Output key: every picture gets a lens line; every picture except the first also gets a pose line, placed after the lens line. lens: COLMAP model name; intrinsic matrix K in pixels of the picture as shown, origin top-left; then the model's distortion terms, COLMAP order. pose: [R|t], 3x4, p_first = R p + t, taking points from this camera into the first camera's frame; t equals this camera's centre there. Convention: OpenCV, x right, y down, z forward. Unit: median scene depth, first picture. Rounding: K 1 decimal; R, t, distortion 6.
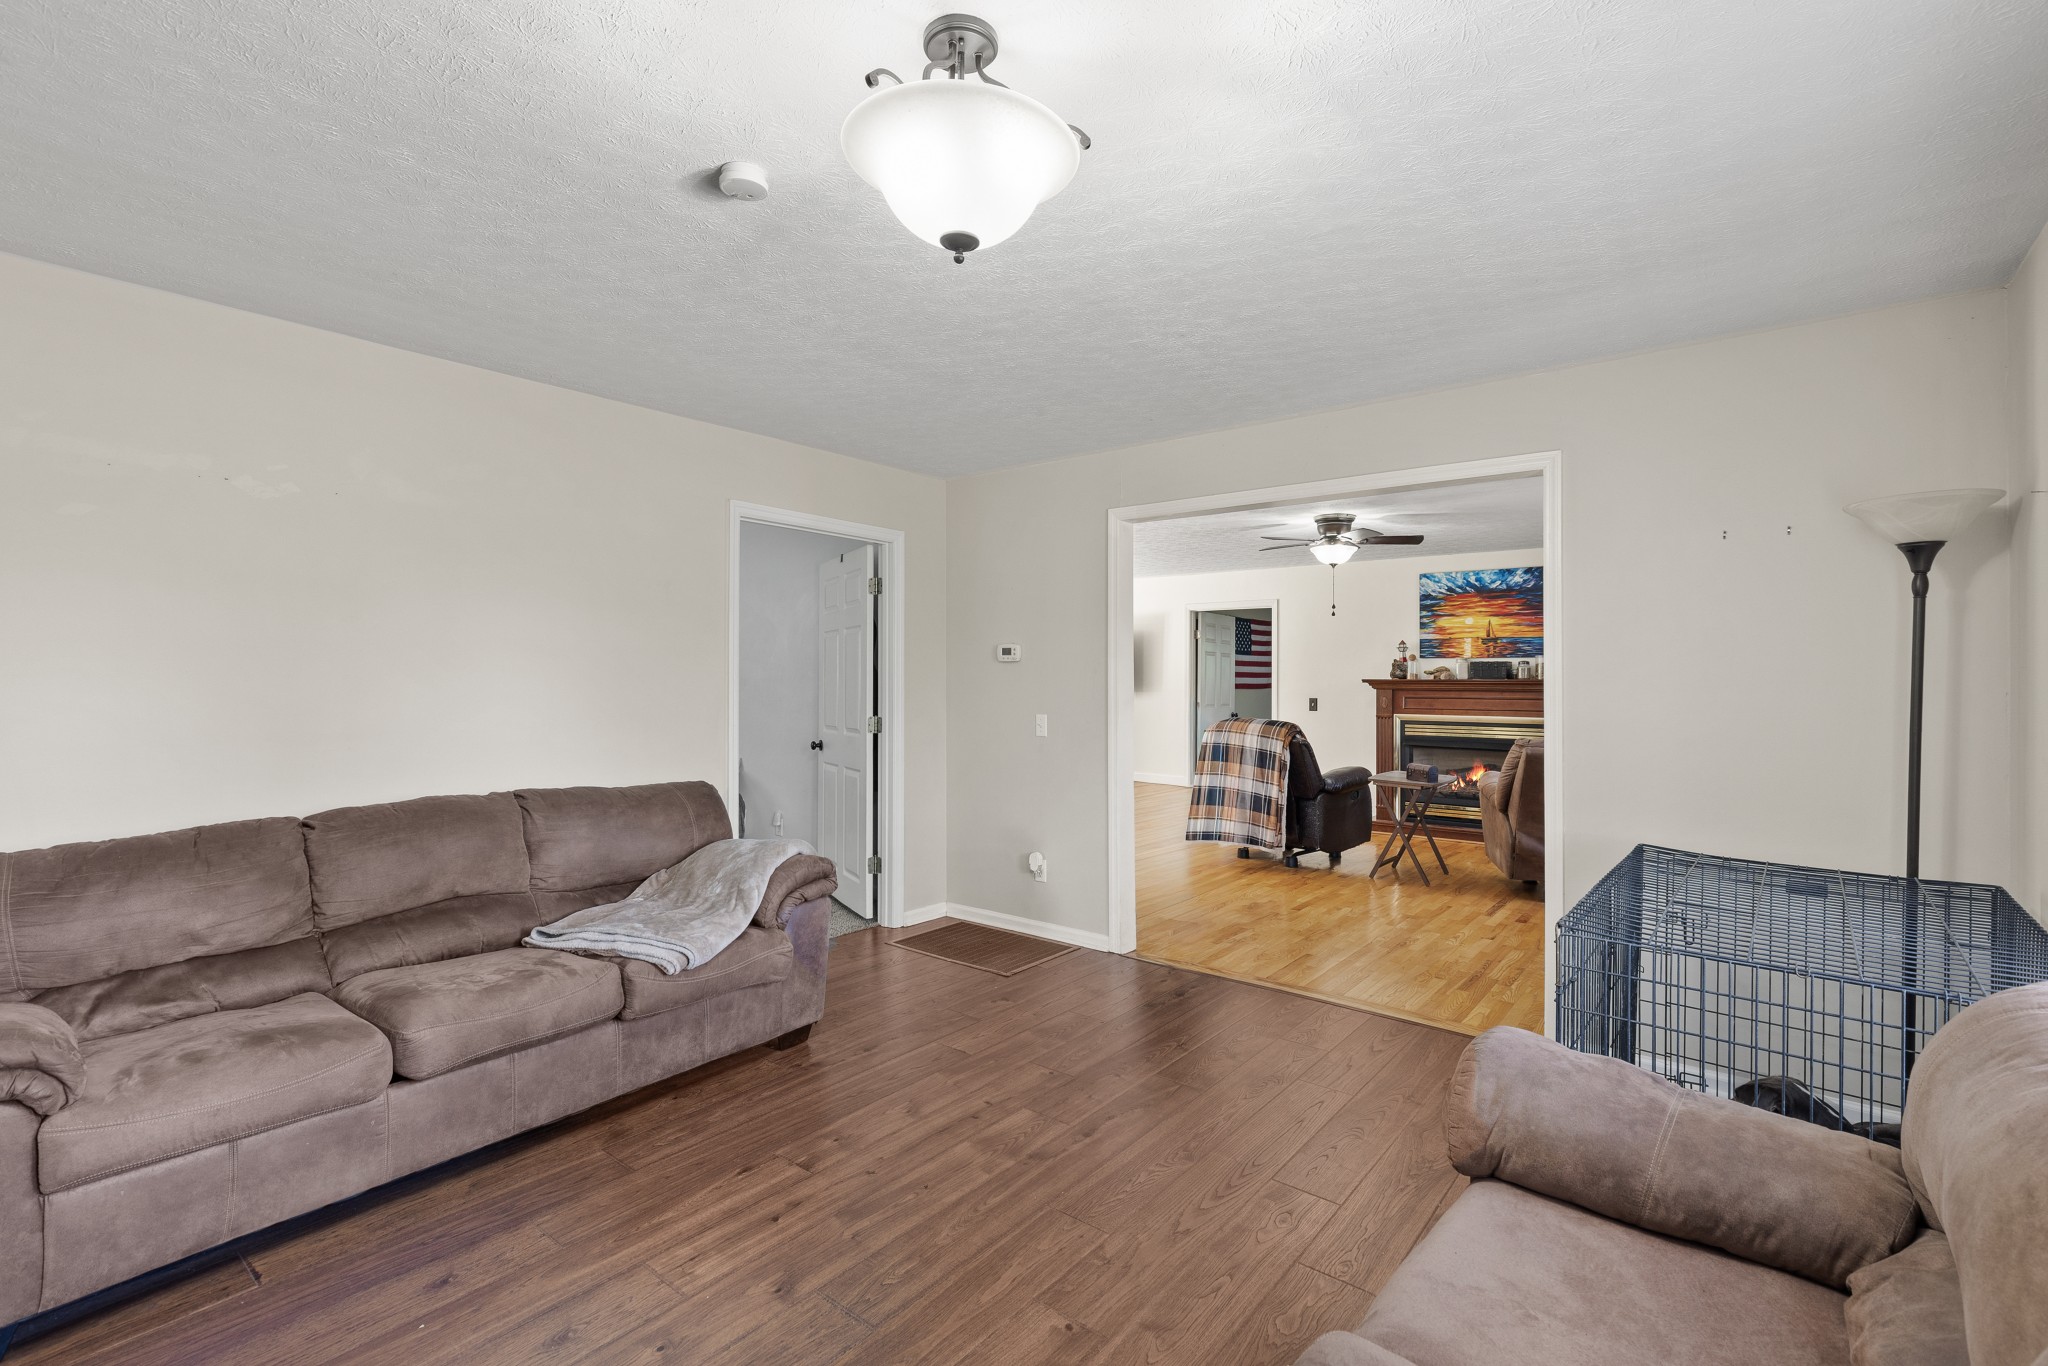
lens RADIAL K [[923.1, 0, 1020.1], [0, 923.1, 683.5], [0, 0, 1]] dist [0.009190, -0.000107]
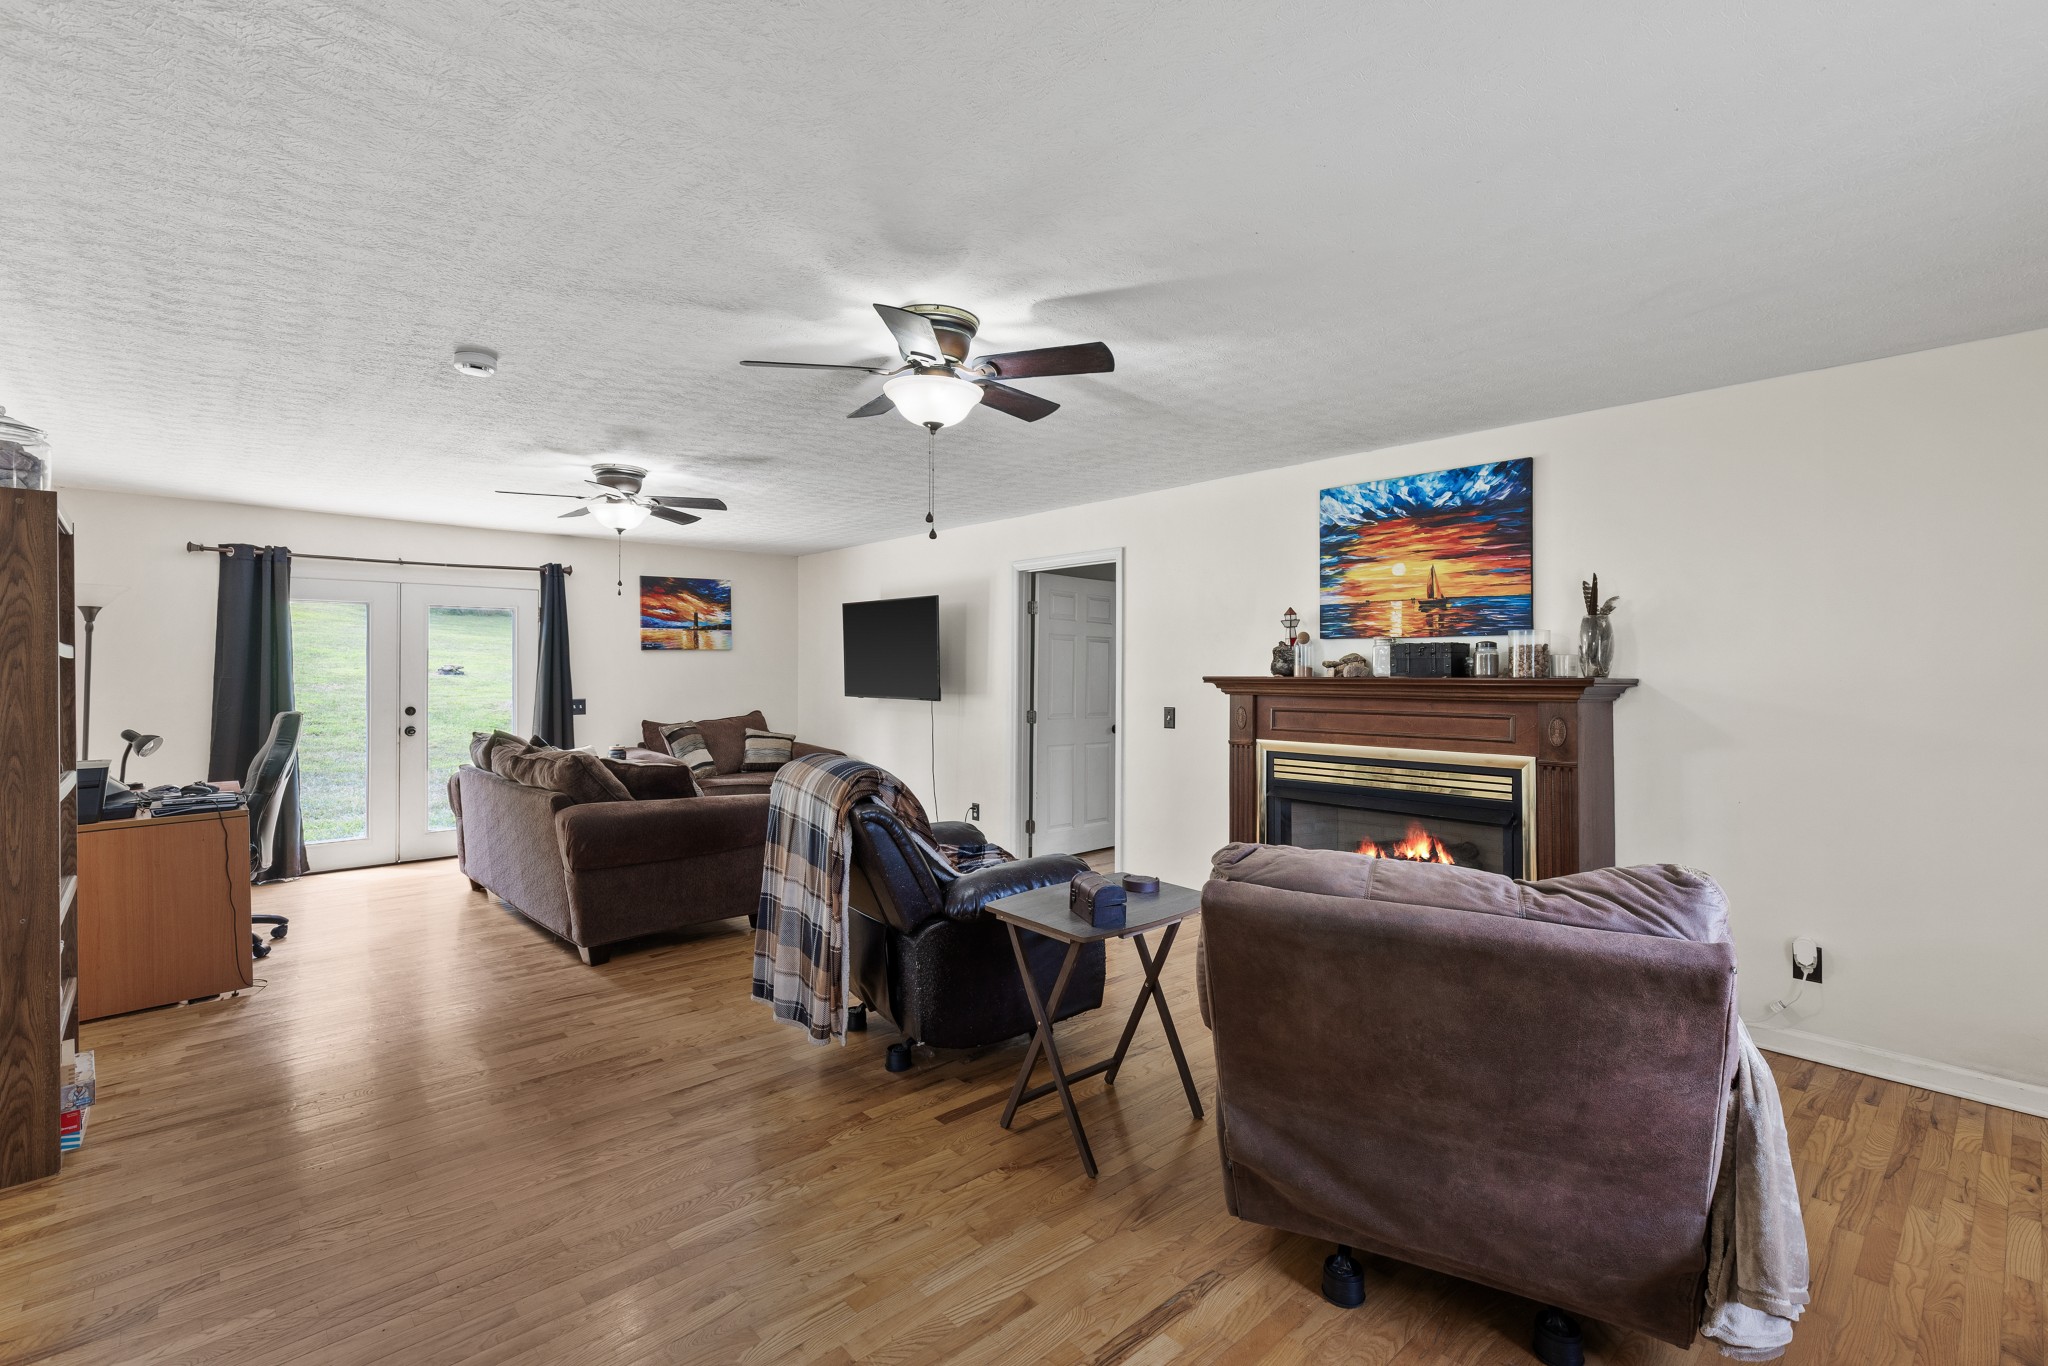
lens RADIAL K [[923.1, 0, 1033.4], [0, 923.1, 670.2], [0, 0, 1]] dist [0.009190, -0.000107]
pose [[0.989389, -0.001517, -0.145280, 0.353539], [-0.000042, 0.999942, -0.010728, -0.002516], [0.145288, 0.010620, 0.989332, 0.434211]]
